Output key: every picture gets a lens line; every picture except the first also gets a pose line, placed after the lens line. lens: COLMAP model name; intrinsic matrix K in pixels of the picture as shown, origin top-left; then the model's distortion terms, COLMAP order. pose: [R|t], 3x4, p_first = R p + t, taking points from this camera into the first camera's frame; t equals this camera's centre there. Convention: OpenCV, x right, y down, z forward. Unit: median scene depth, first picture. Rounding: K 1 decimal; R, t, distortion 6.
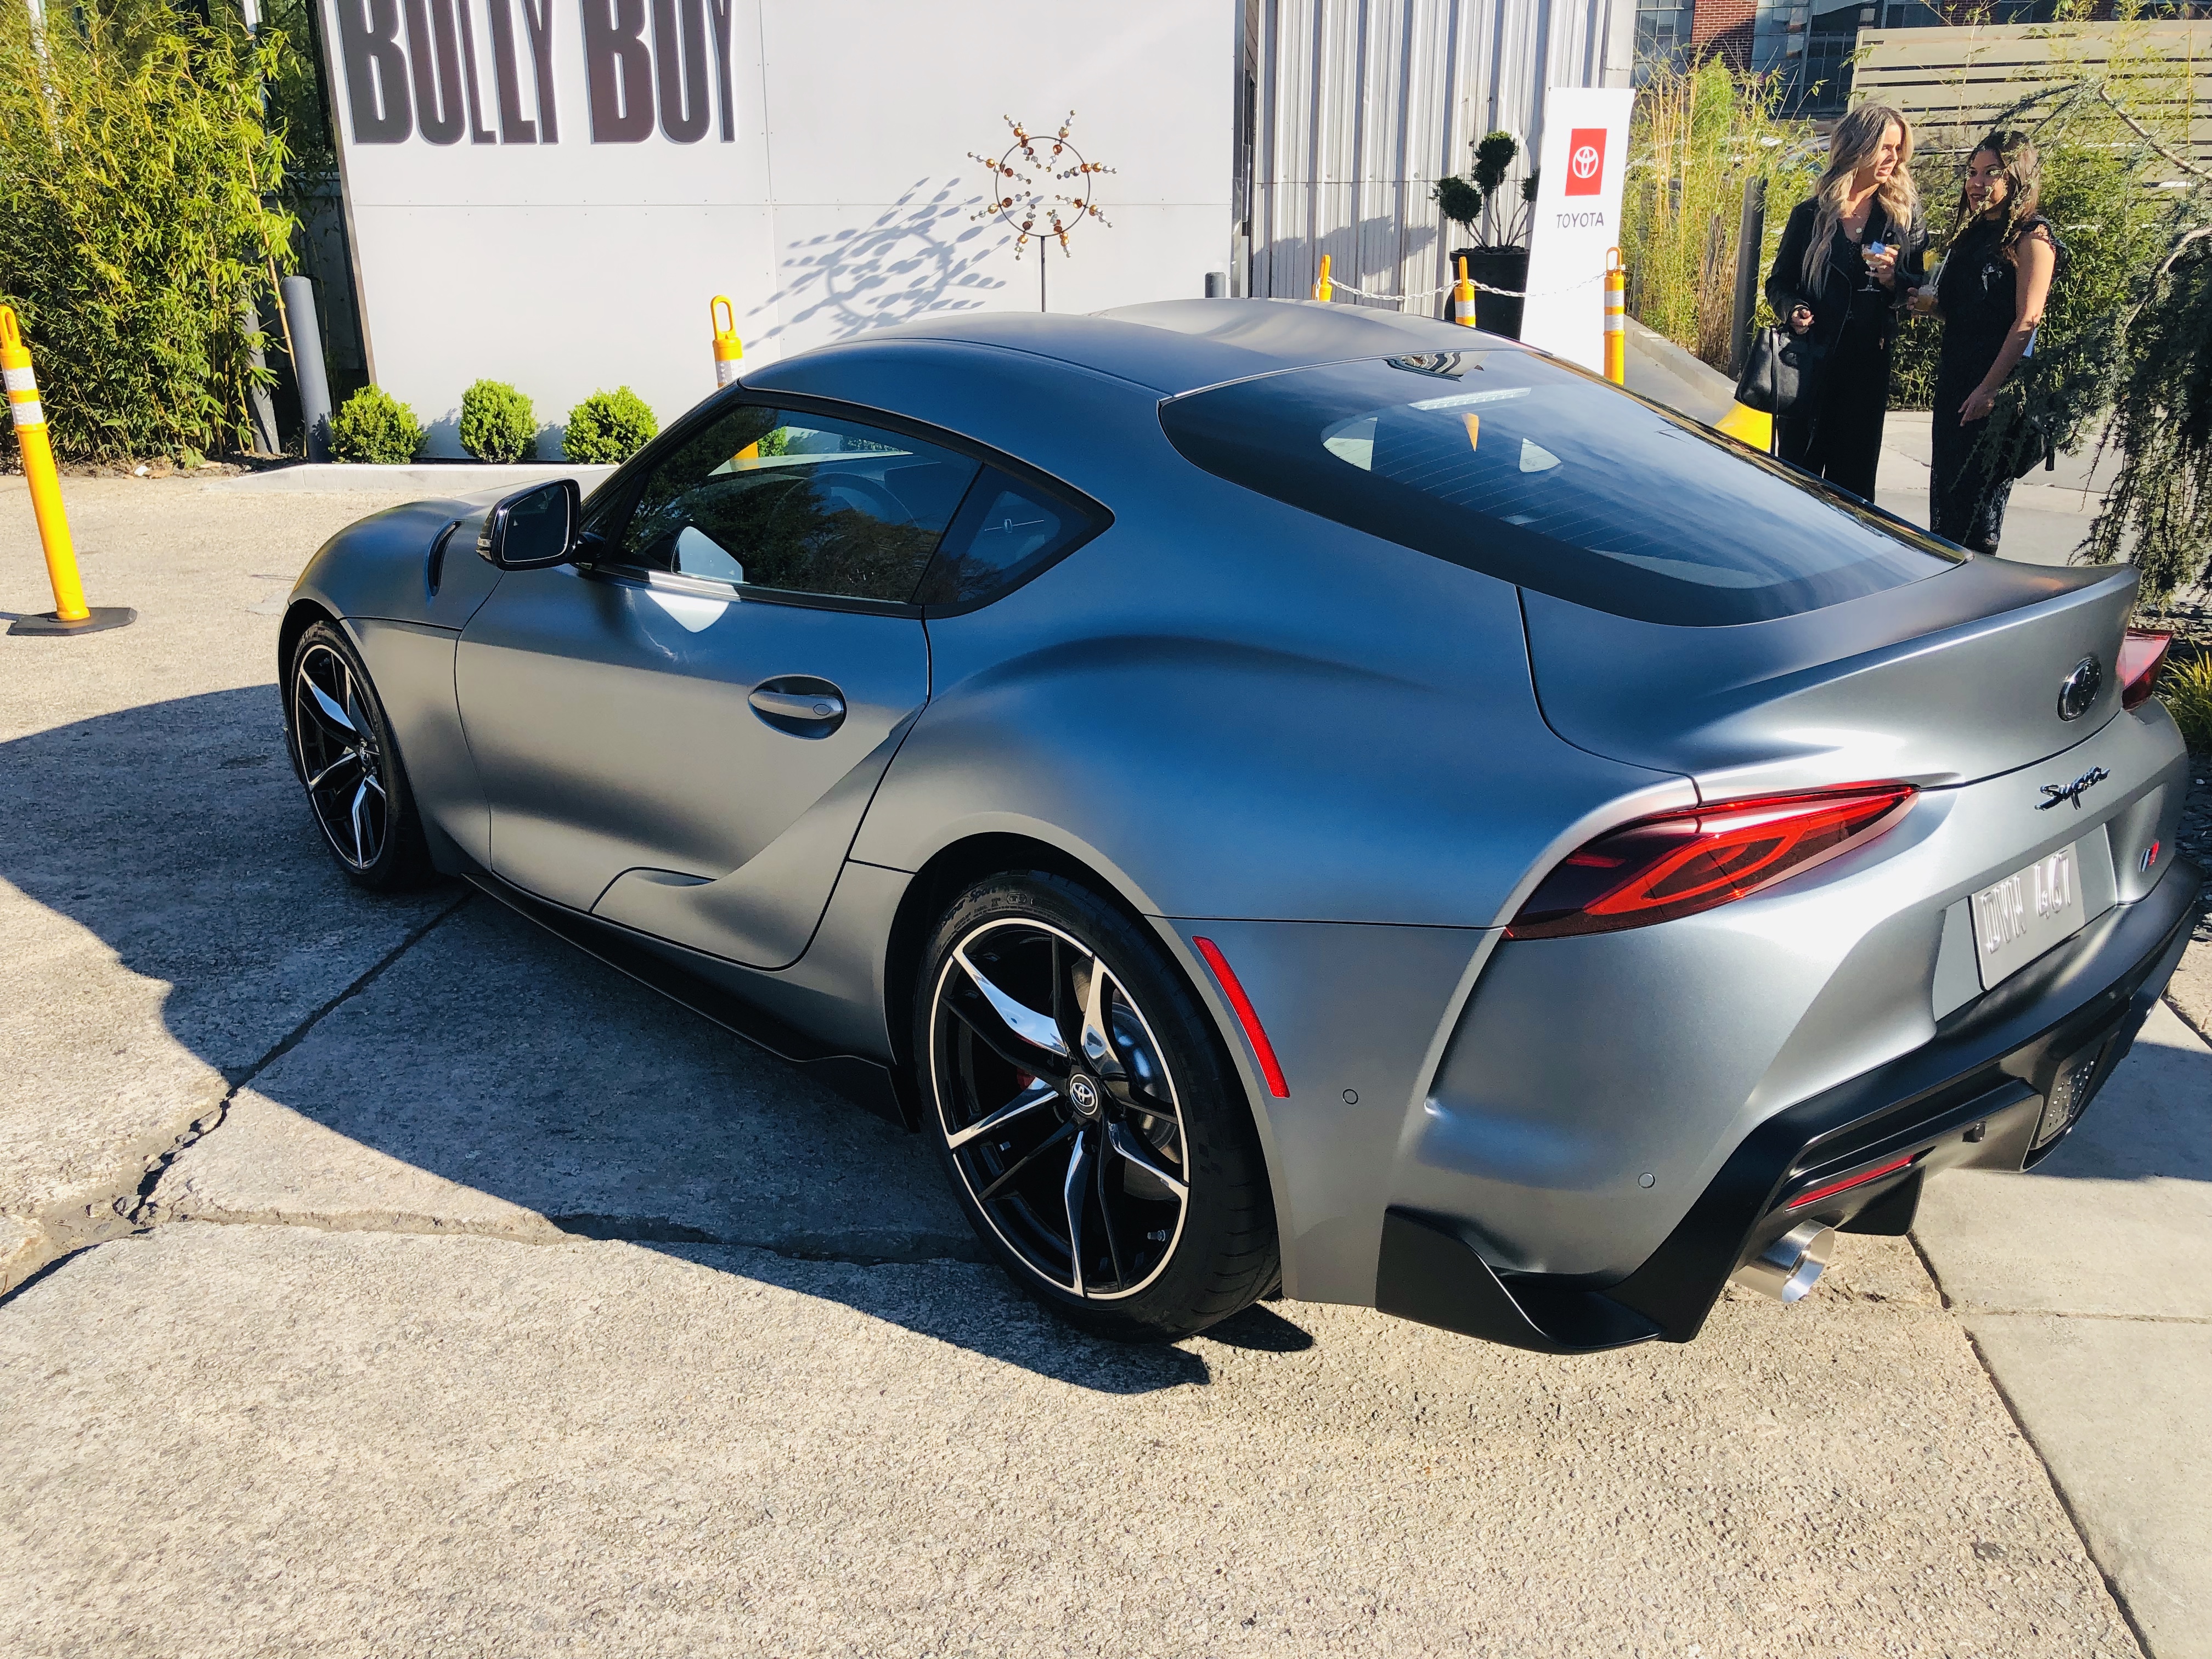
lens RADIAL K [[1668.1, 0, 1106.0], [0, 1668.1, 829.5], [0, 0, 1]] dist [-0.048209, -0.000840]
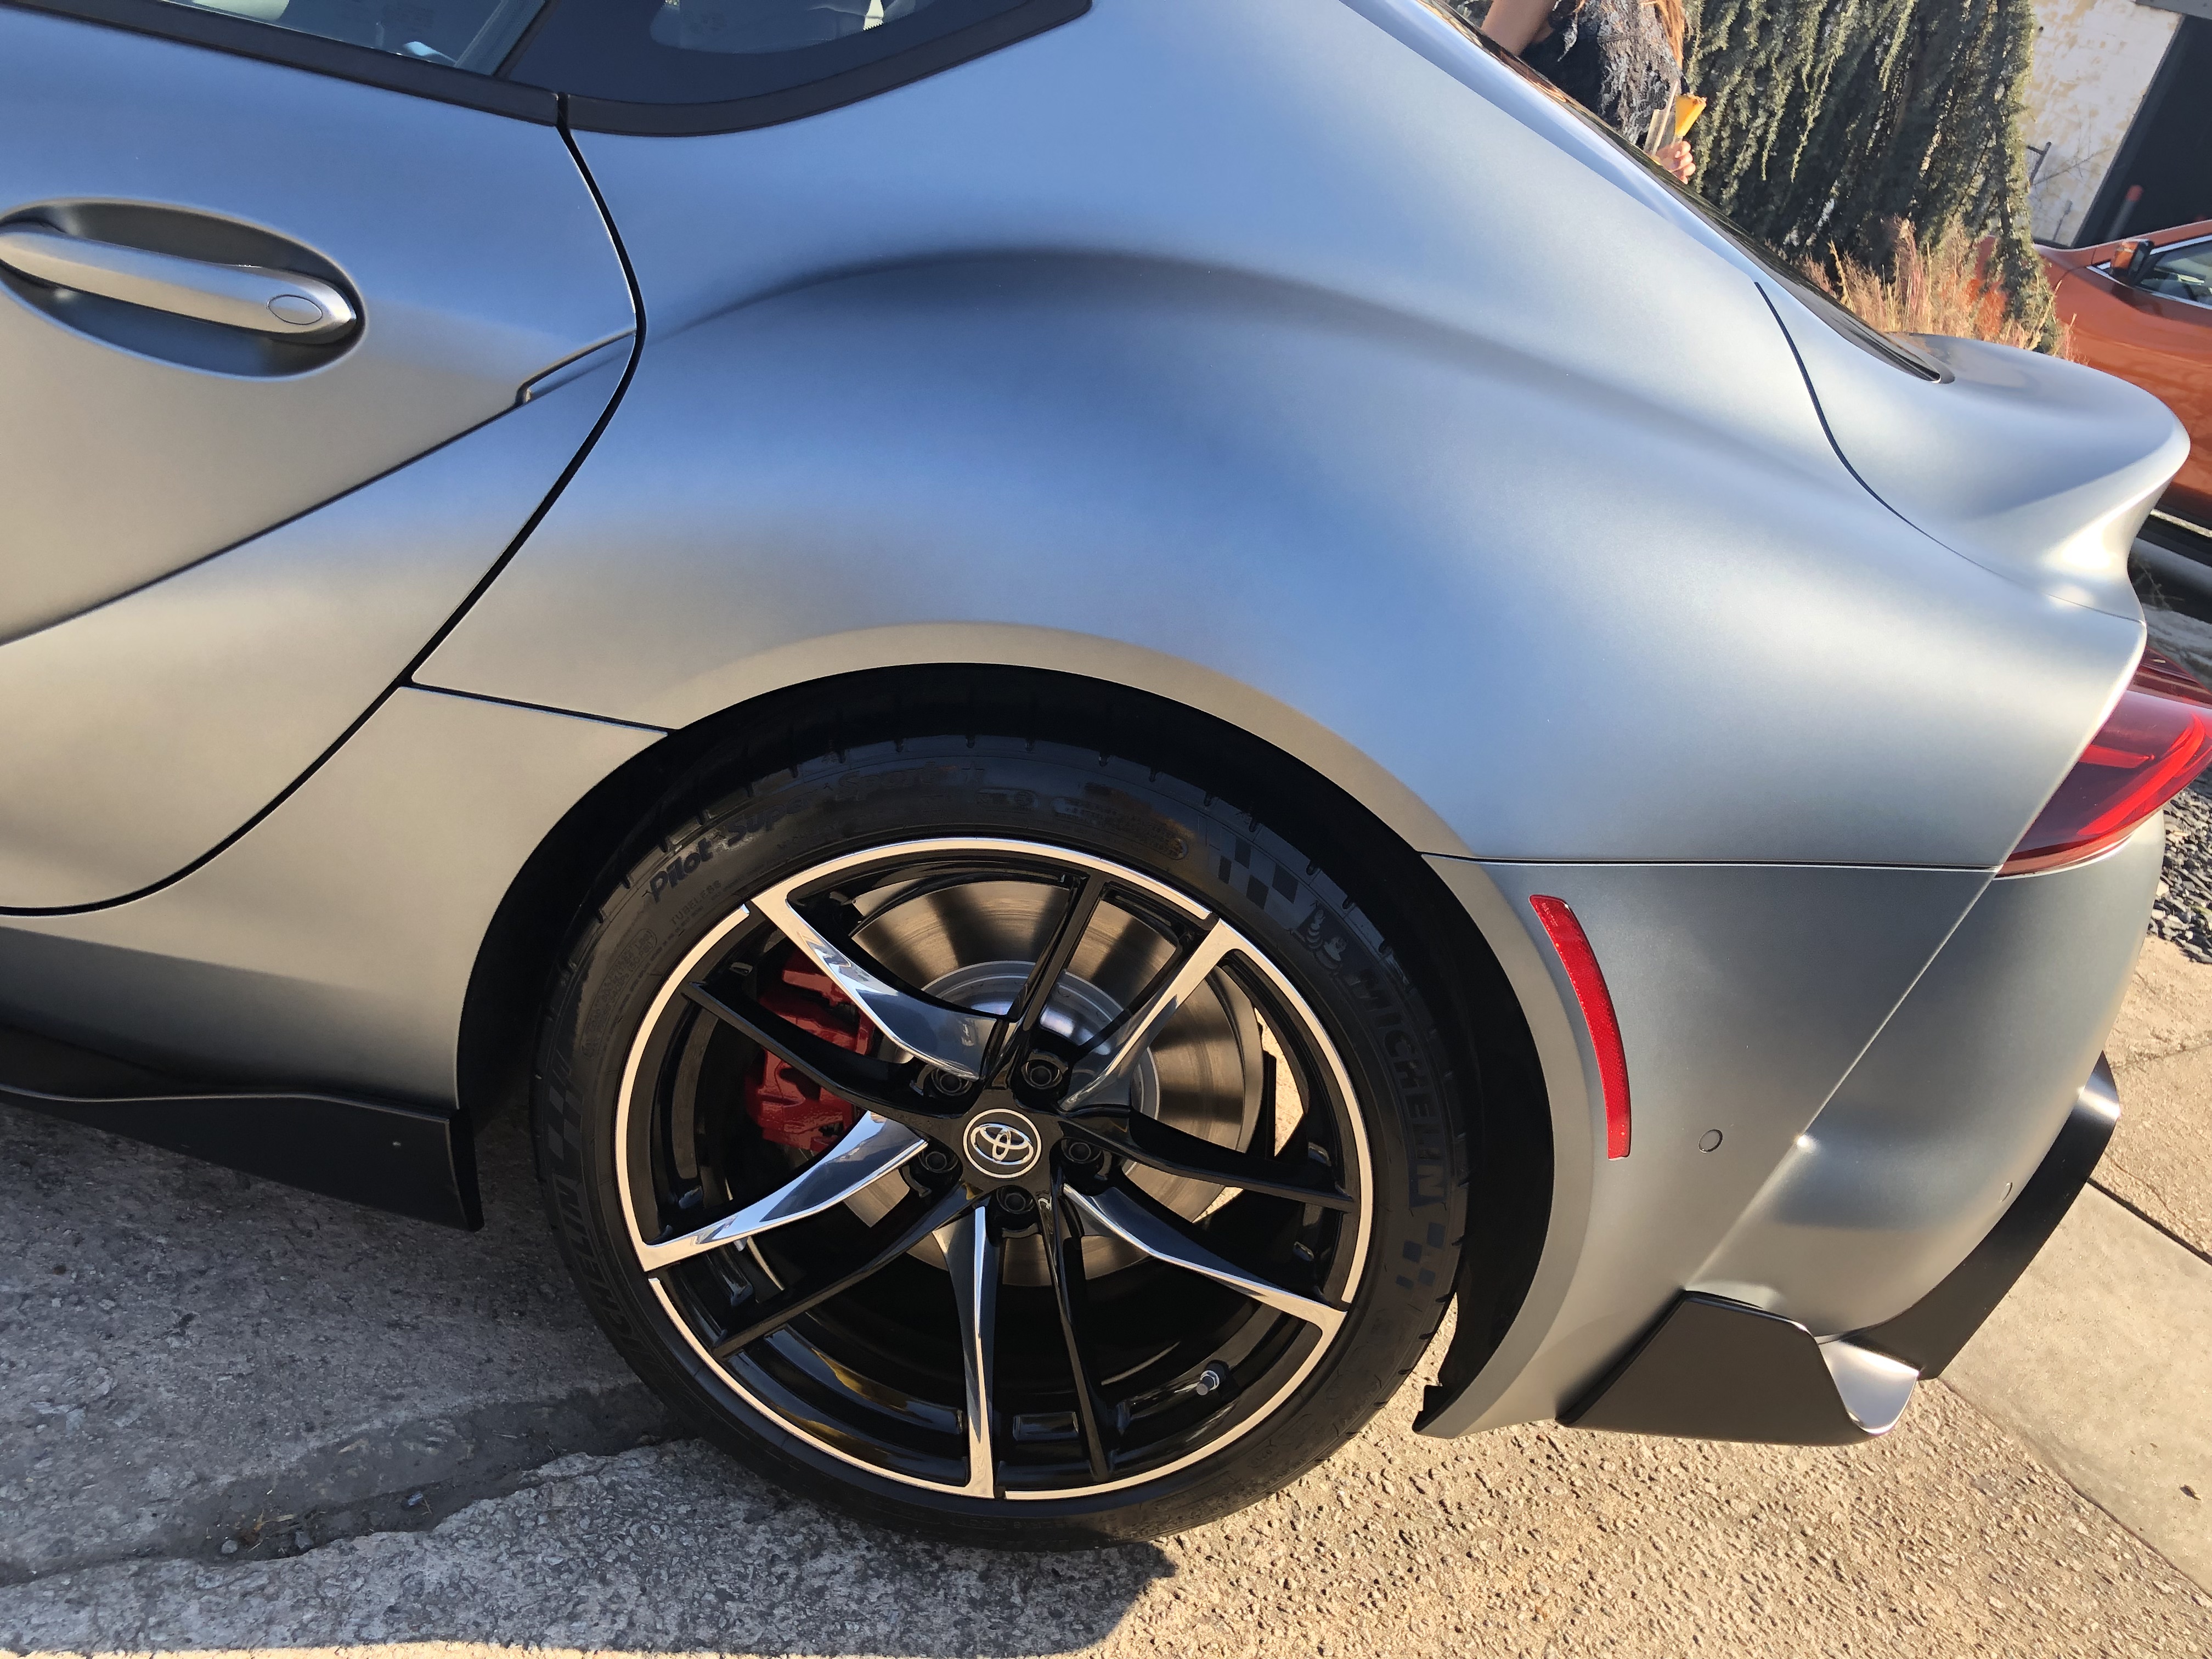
lens RADIAL K [[1668.1, 0, 1106.0], [0, 1668.1, 829.5], [0, 0, 1]] dist [-0.048209, -0.000840]
pose [[0.715705, -0.069378, 0.694948, -0.343679], [-0.067123, 0.983614, 0.167324, -0.029450], [-0.695170, -0.166402, 0.699321, 0.613082]]
